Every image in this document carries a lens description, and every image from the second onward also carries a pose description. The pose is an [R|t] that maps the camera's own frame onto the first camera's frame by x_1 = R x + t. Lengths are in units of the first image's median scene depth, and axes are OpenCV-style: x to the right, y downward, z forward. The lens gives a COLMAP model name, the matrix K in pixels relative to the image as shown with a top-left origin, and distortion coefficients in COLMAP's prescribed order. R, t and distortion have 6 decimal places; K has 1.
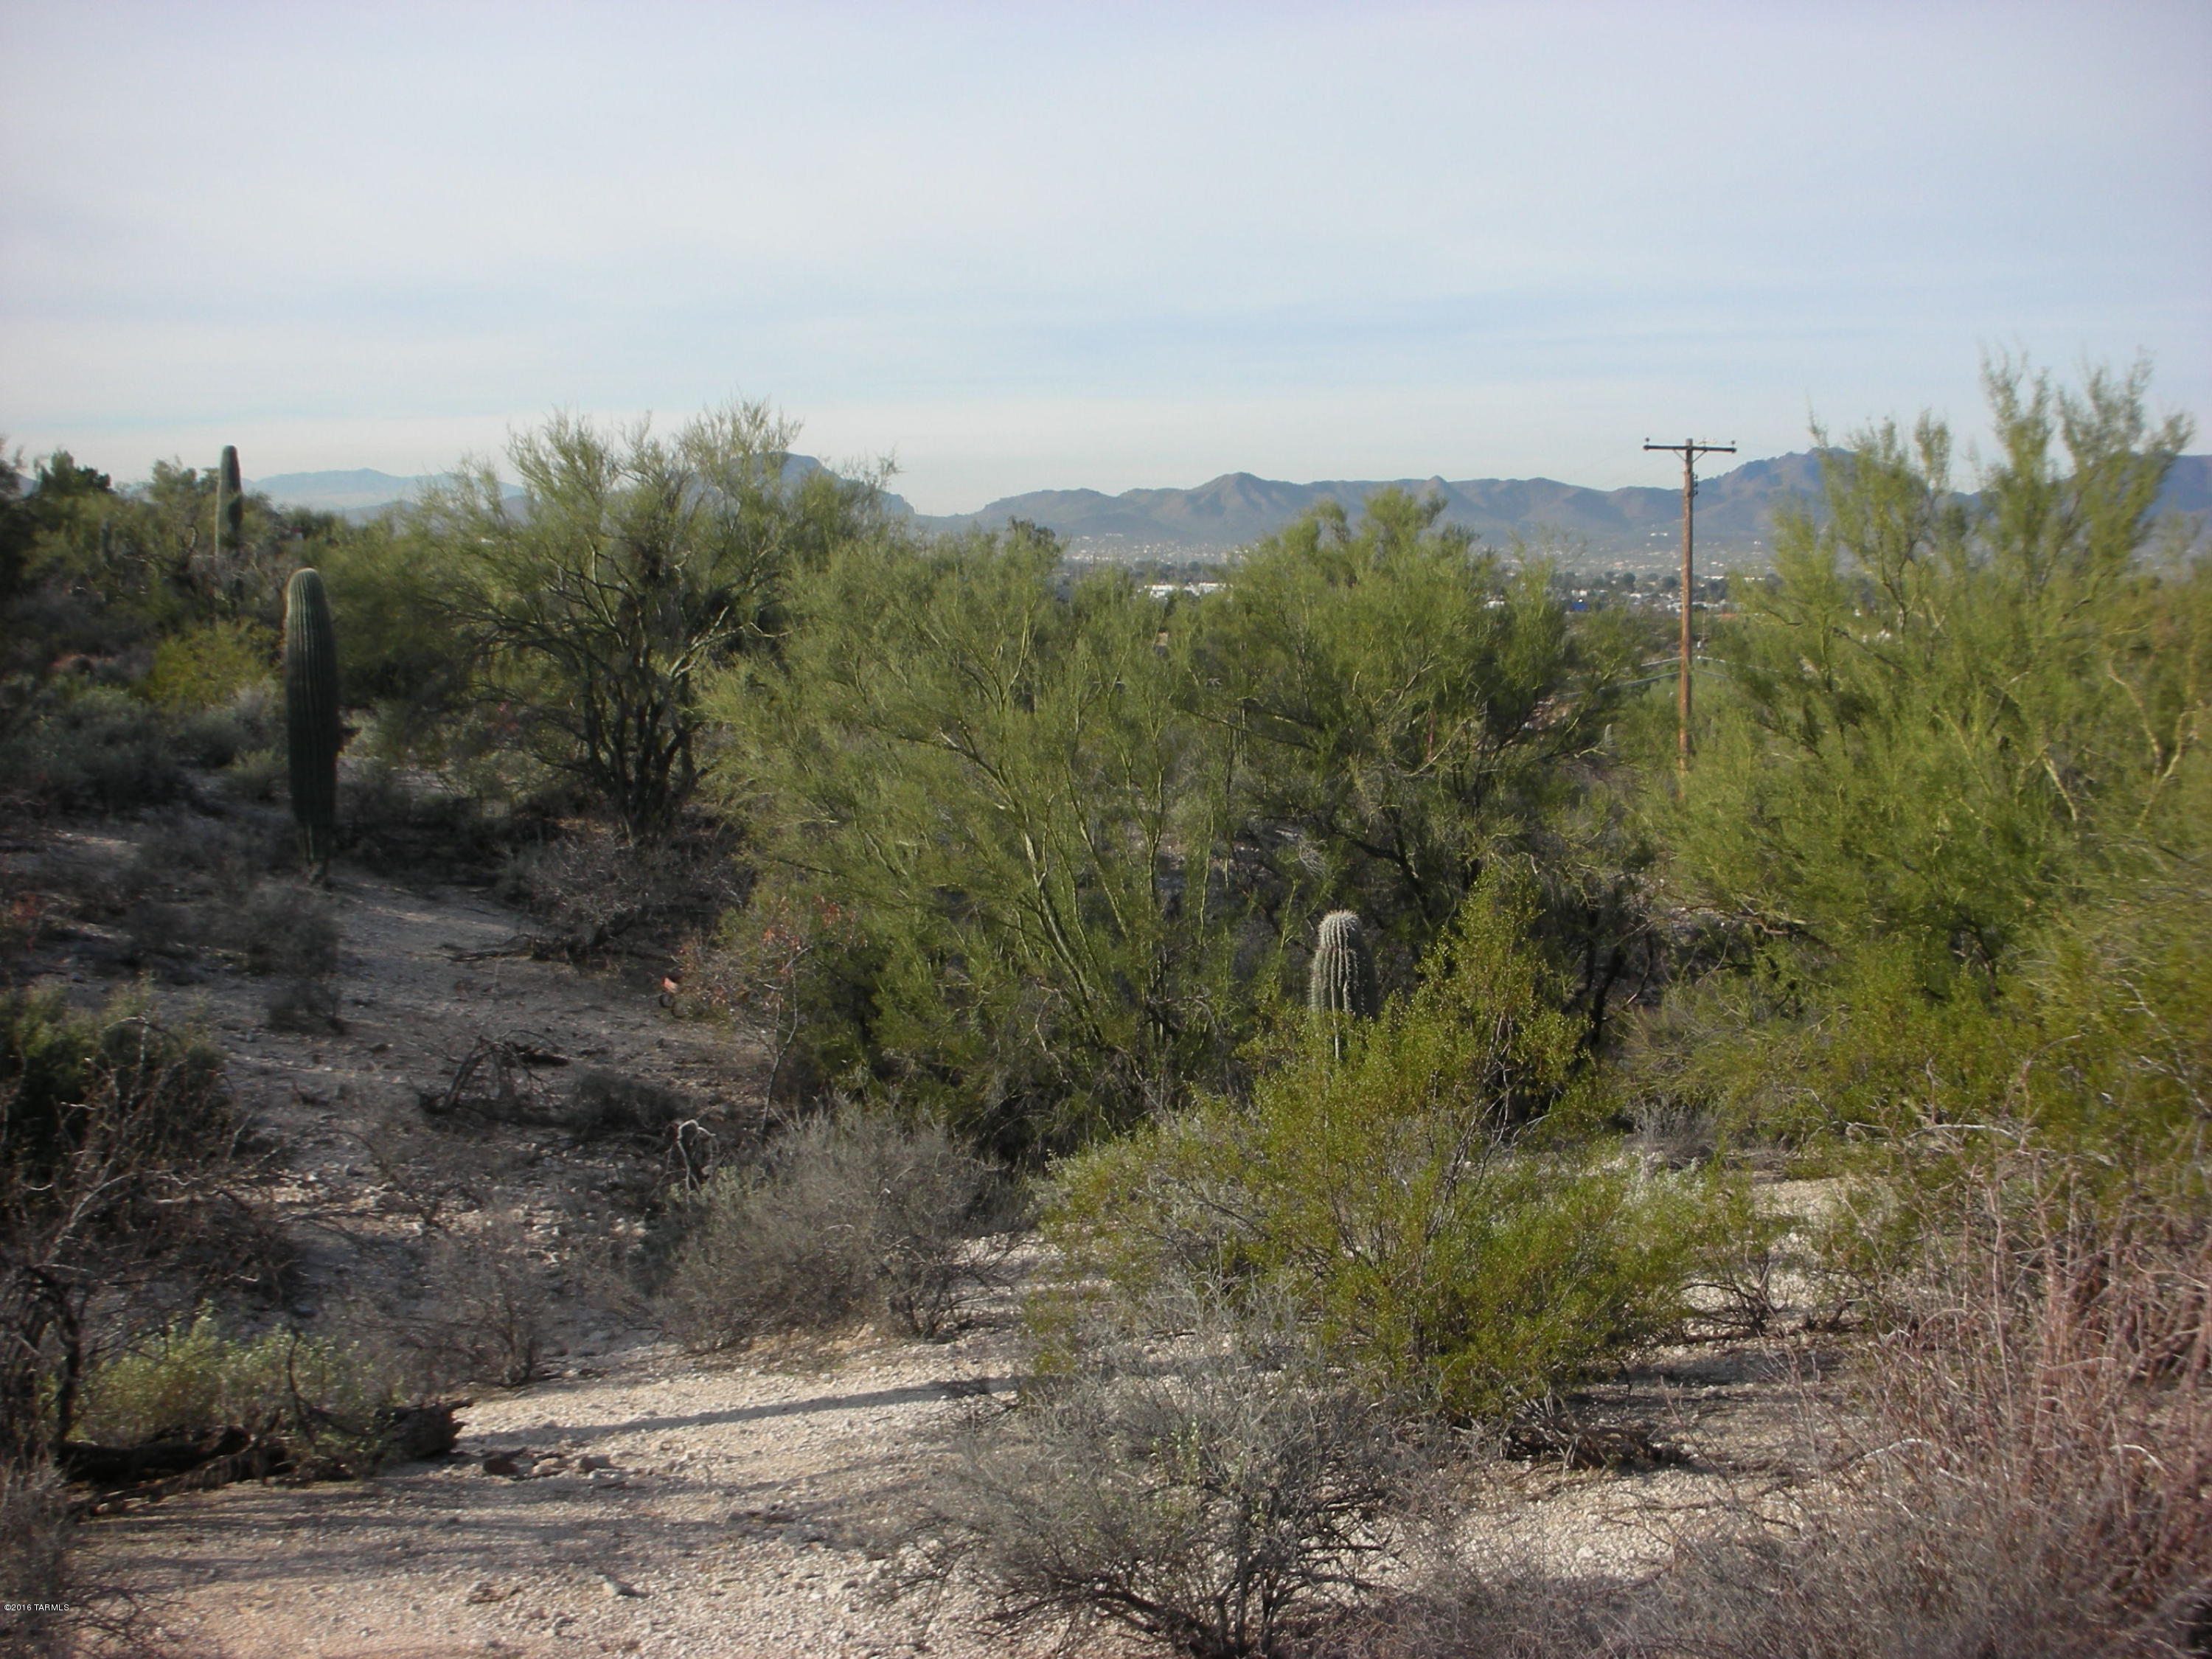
lens RADIAL K [[3423.4, 0, 1095.3], [0, 3423.4, 770.9], [0, 0, 1]] dist [-0.048769, 0.000000]
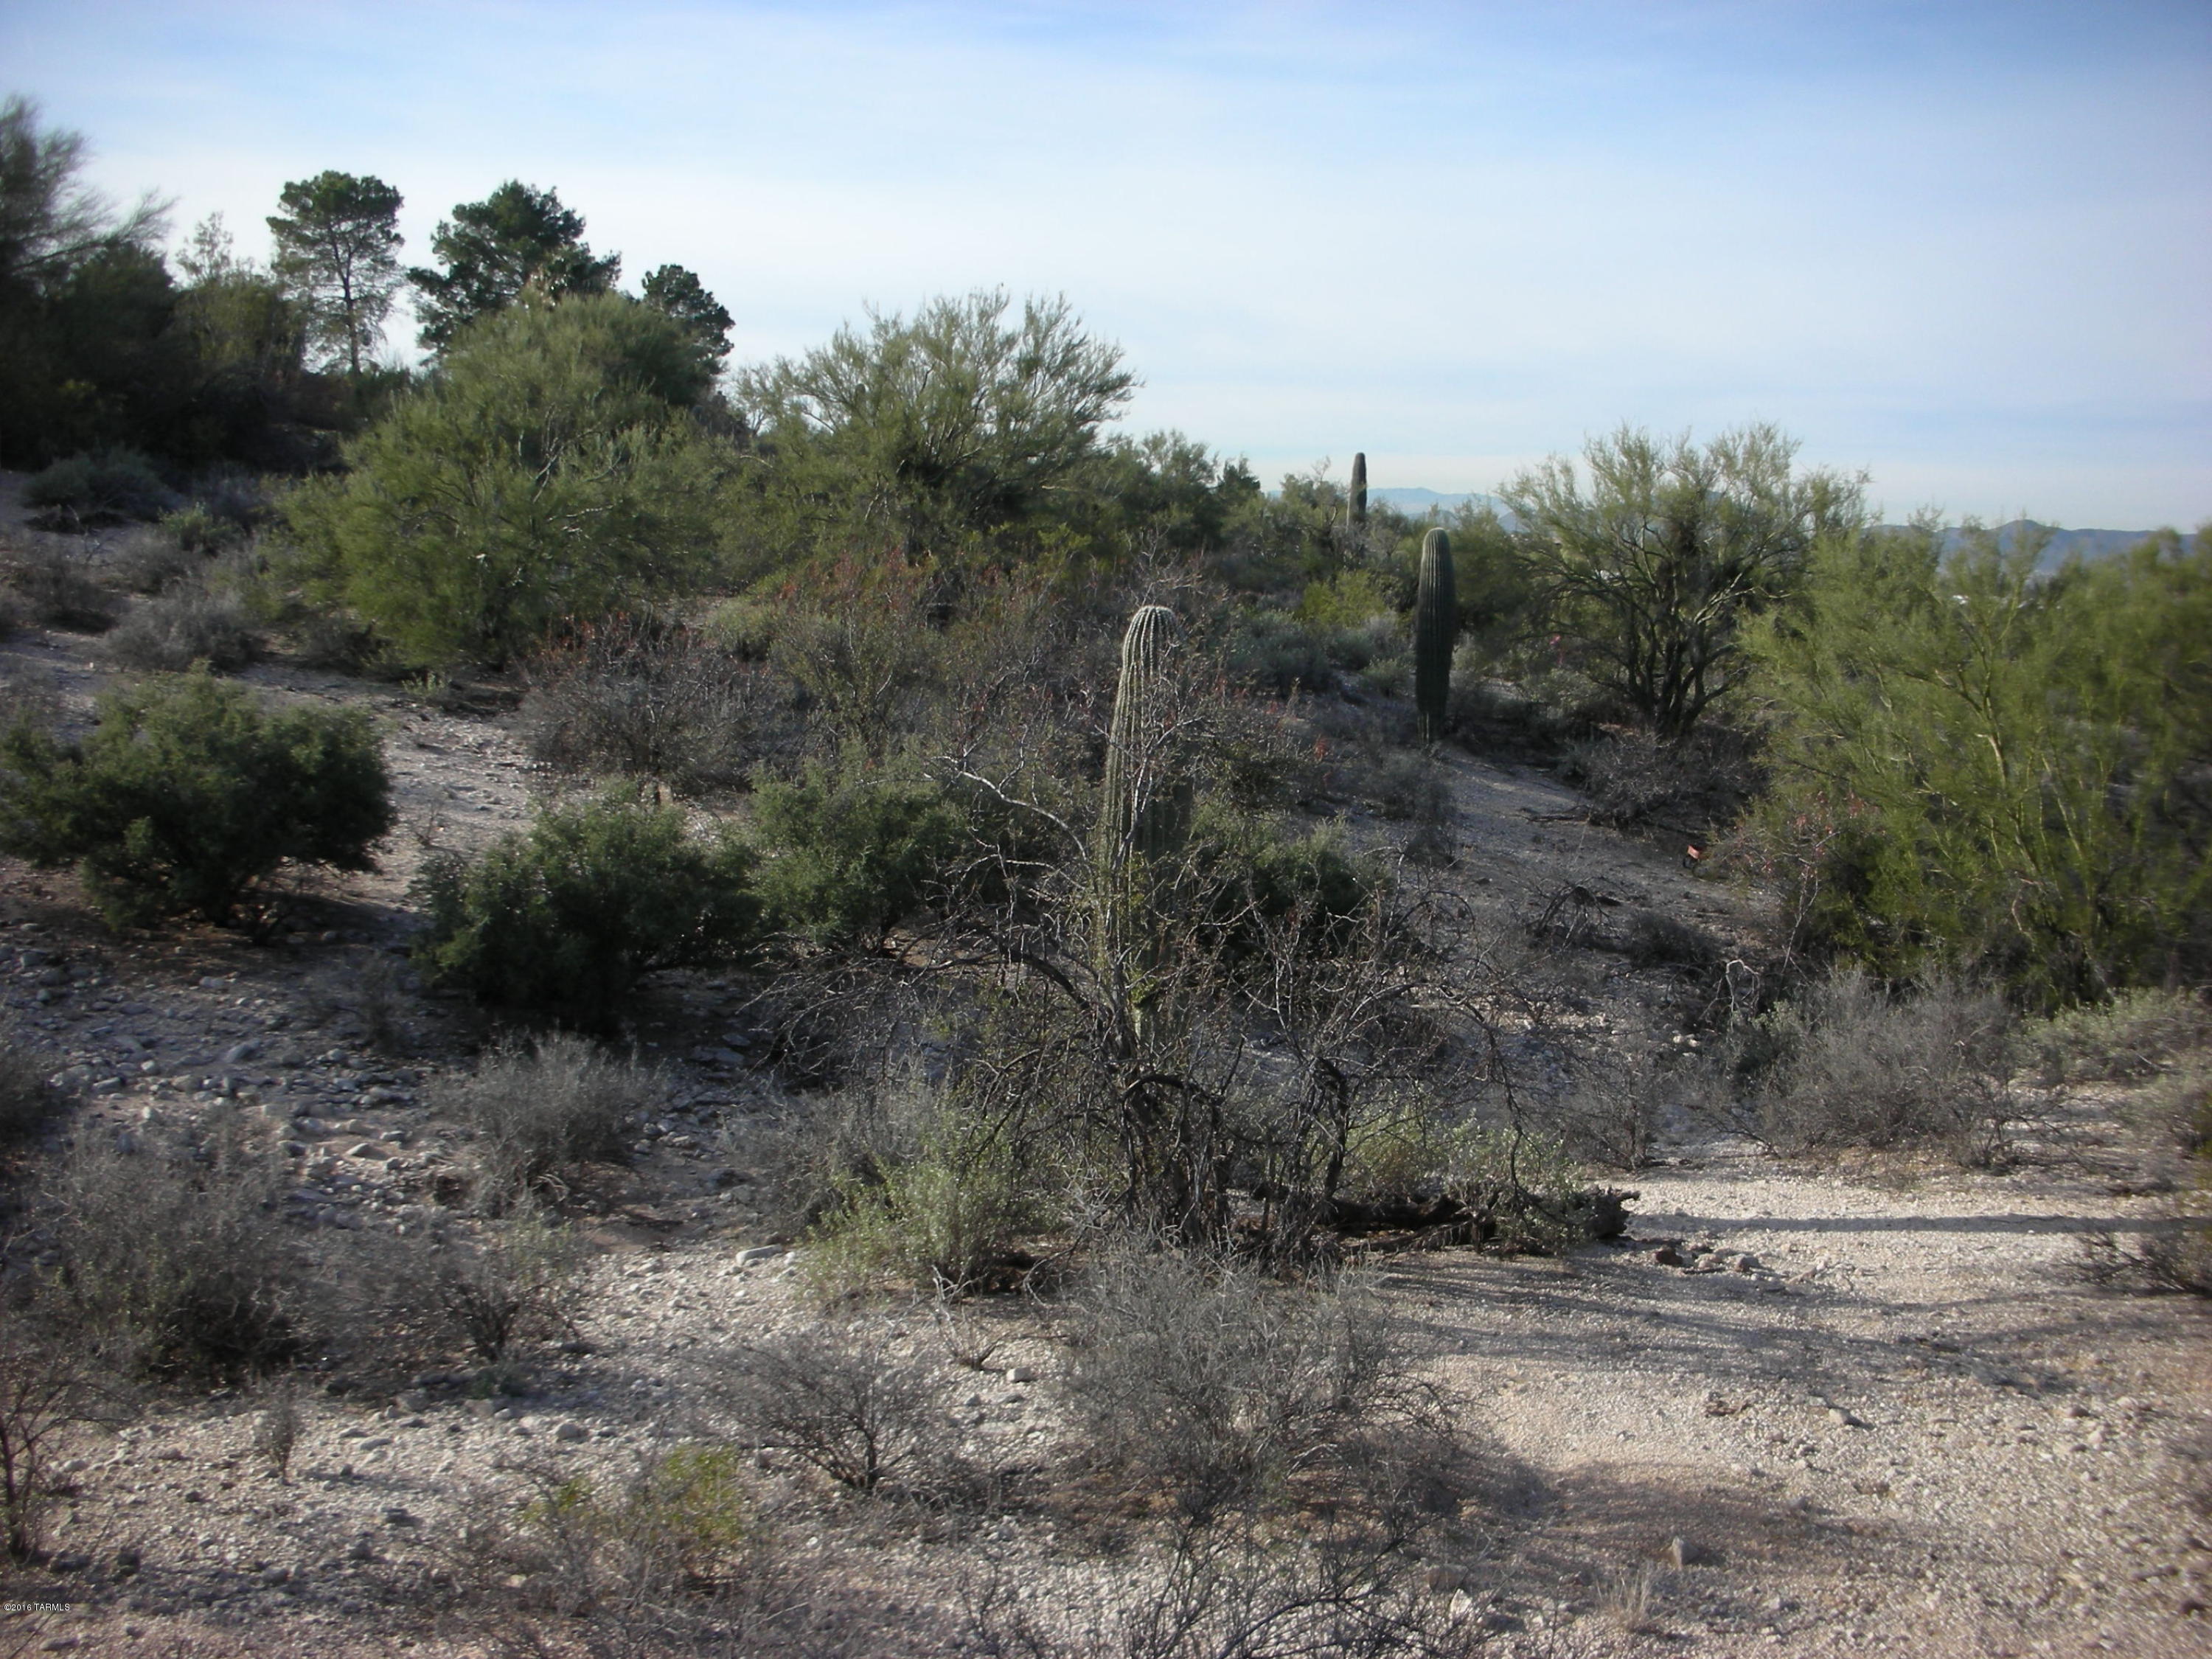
lens RADIAL K [[2314.3, 0, 1130.9], [0, 2314.3, 814.4], [0, 0, 1]] dist [-0.150676, 0.000000]
pose [[0.944243, 0.079893, -0.319408, -0.058873], [-0.063347, 0.996071, 0.061879, 0.008528], [0.323097, -0.038195, 0.945595, 0.109493]]
